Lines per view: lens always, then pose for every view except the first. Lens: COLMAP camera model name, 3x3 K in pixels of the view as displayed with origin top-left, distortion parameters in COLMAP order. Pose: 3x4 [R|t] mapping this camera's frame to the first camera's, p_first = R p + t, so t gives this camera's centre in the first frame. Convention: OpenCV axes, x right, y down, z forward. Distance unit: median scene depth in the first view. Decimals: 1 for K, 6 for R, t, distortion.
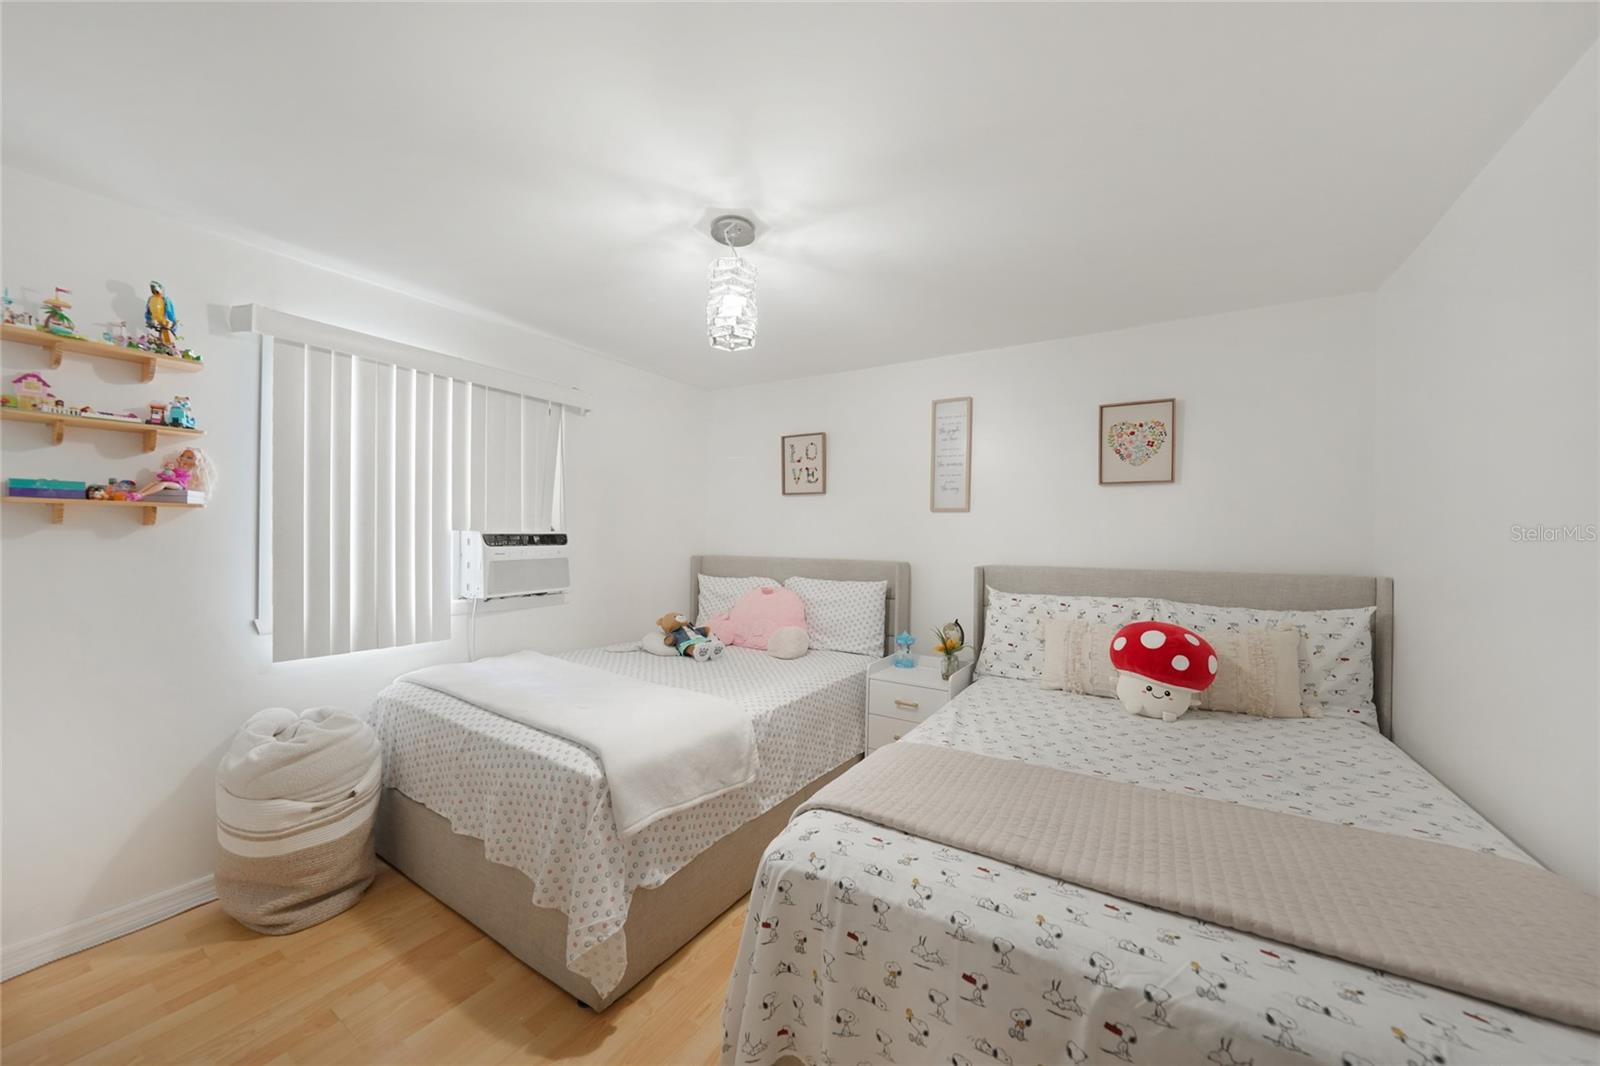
lens RADIAL K [[564.3, 0, 800.6], [0, 564.3, 528.4], [0, 0, 1]] dist [-0.027502, 0.005385]
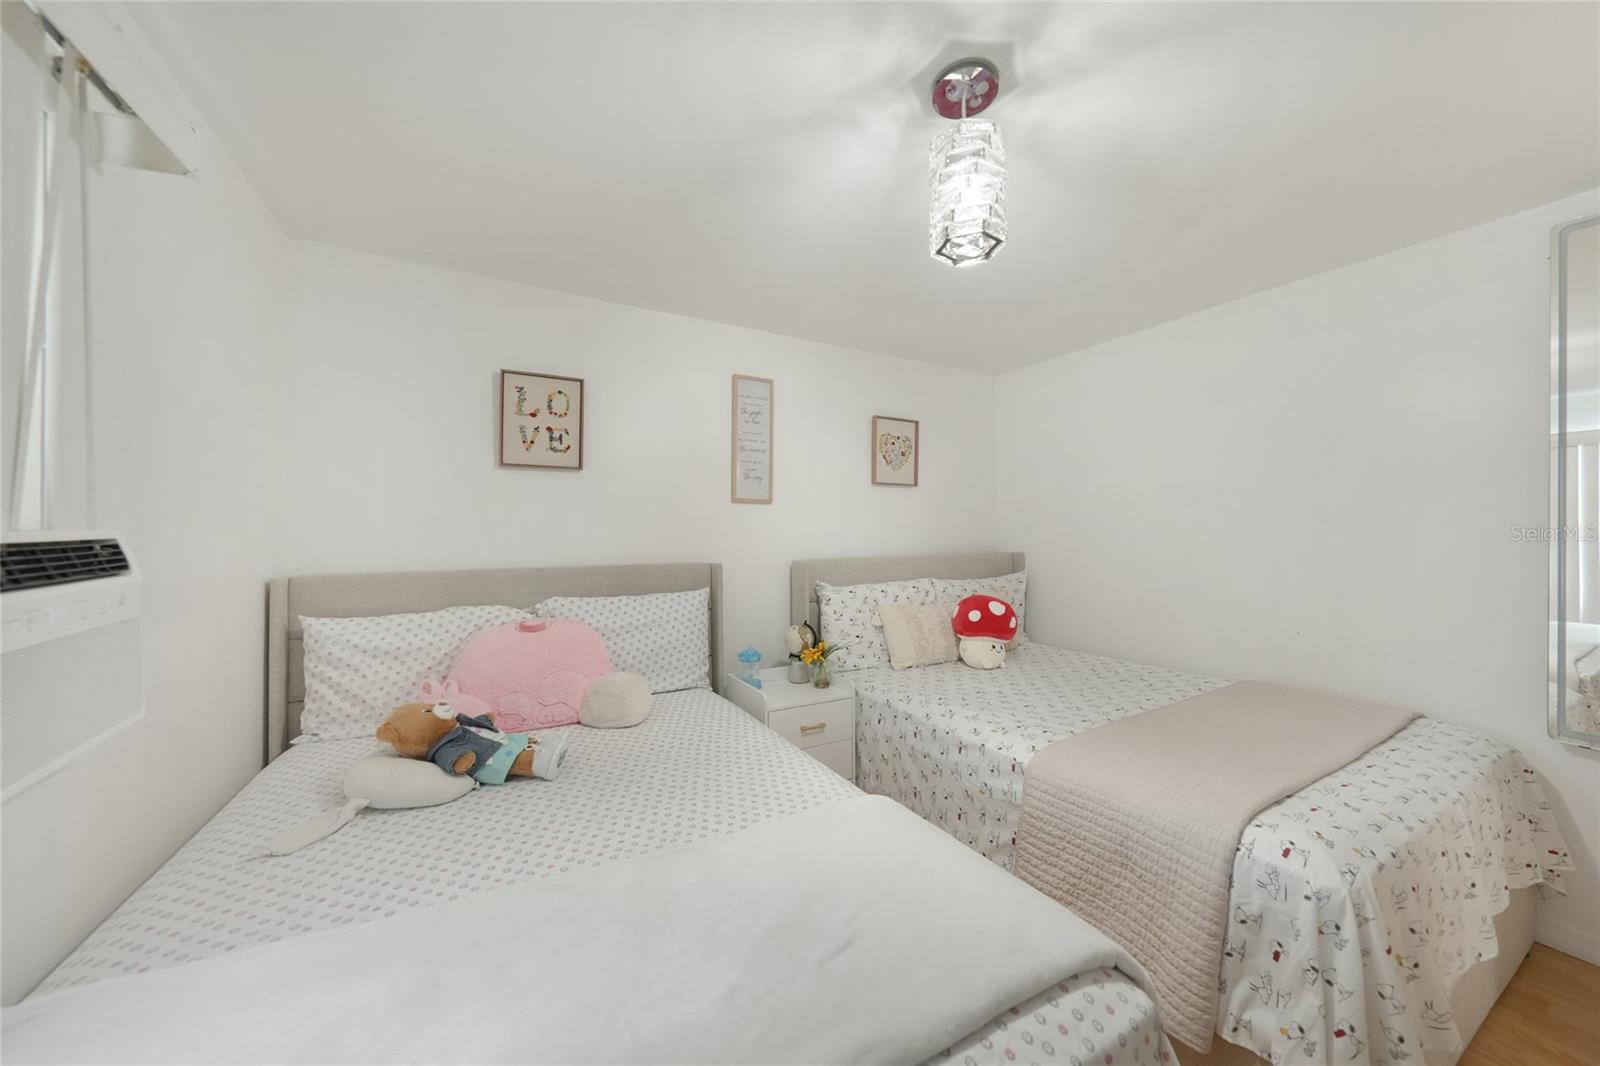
lens RADIAL K [[570.8, 0, 798.5], [0, 570.8, 506.4], [0, 0, 1]] dist [0.028657, -0.007427]
pose [[0.483655, 0.017254, 0.875089, -0.498224], [-0.012390, 0.999840, -0.012866, -0.013125], [-0.875171, -0.004620, 0.483792, 0.494497]]
